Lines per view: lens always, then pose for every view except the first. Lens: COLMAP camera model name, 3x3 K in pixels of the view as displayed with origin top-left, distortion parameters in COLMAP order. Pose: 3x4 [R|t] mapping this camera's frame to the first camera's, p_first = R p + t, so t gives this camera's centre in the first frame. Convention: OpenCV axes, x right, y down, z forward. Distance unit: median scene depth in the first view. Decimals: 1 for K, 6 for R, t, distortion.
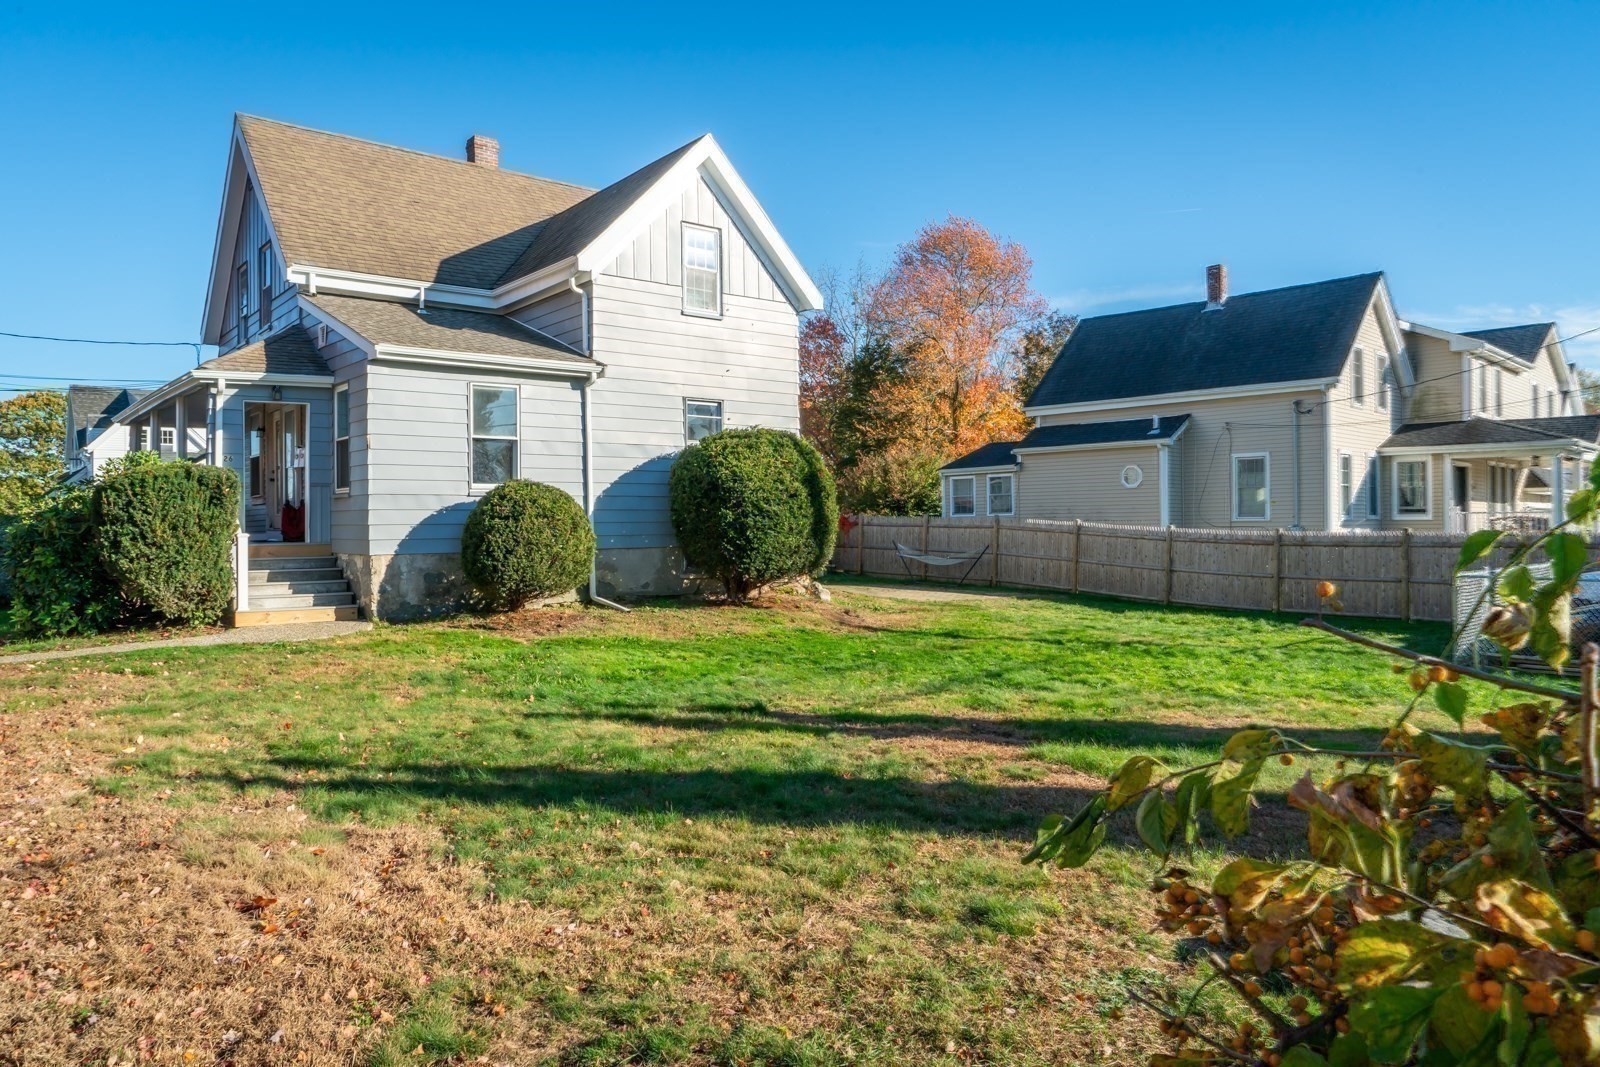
lens RADIAL K [[1089.7, 0, 800.0], [0, 1089.7, 533.5], [0, 0, 1]] dist [-0.006218, -0.001264]
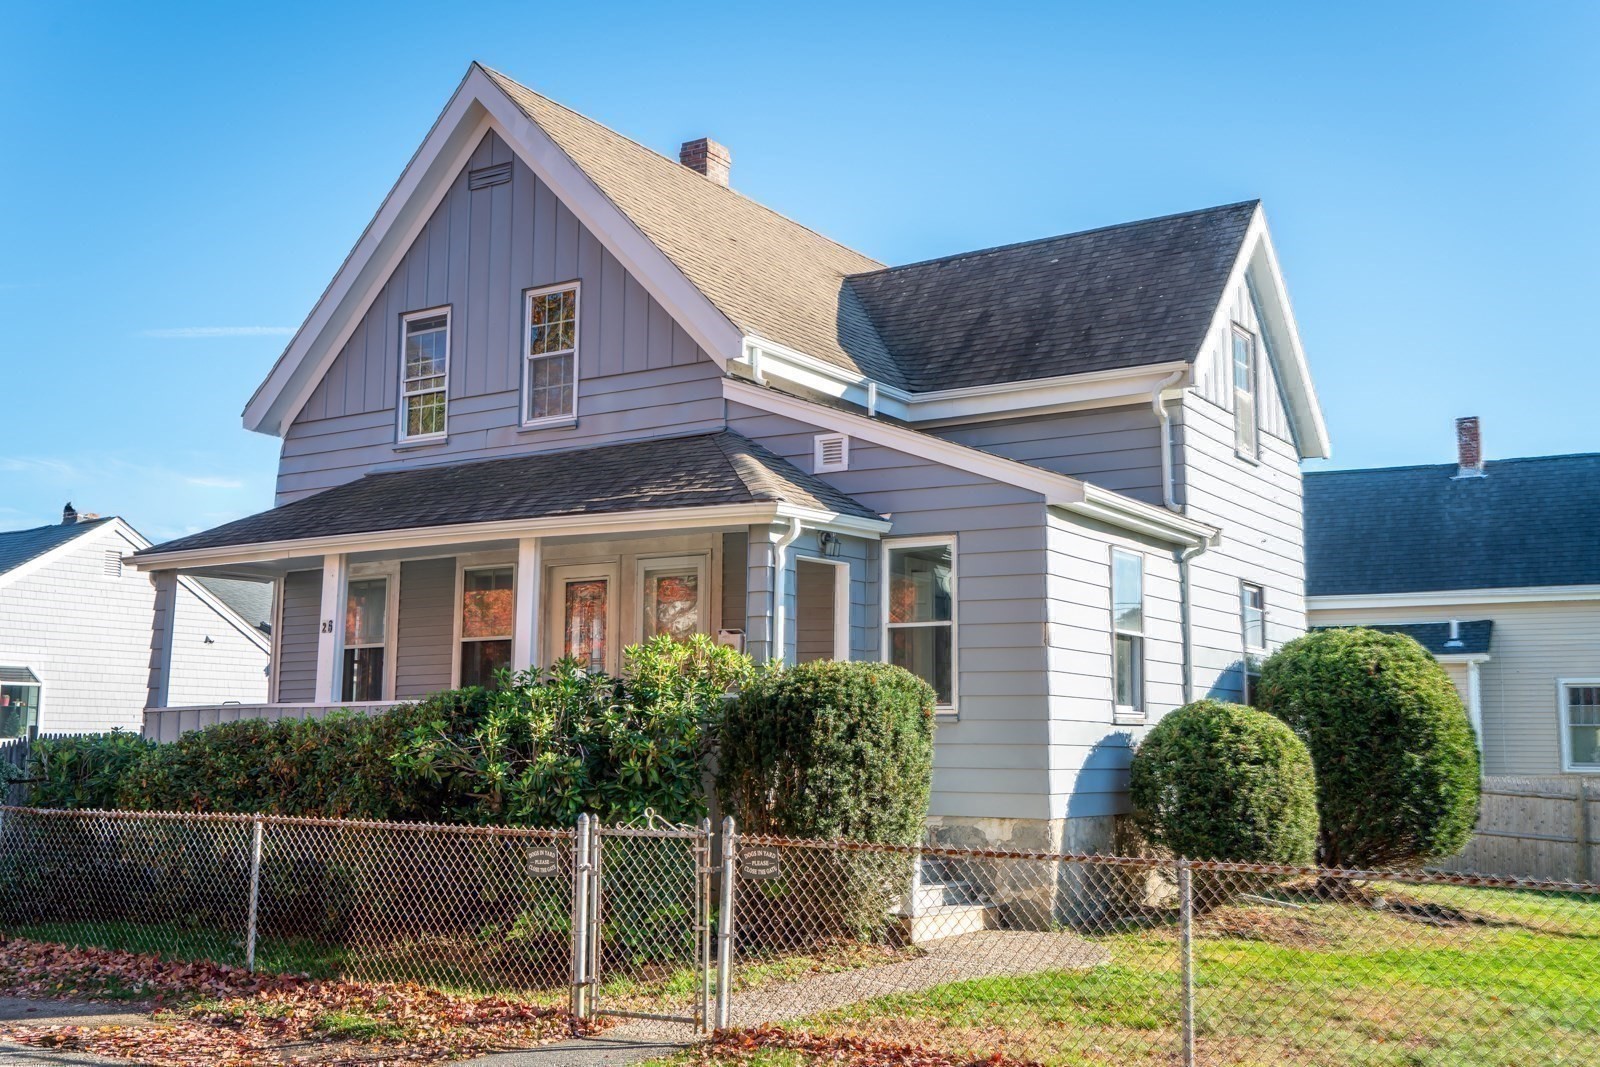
lens RADIAL K [[1730.3, 0, 800.0], [0, 1730.3, 533.5], [0, 0, 1]] dist [0.012713, -0.001071]
pose [[0.951686, 0.056977, 0.301742, -0.753330], [-0.015619, 0.990345, -0.137741, -0.002701], [-0.306677, 0.126373, 0.943387, 0.092771]]
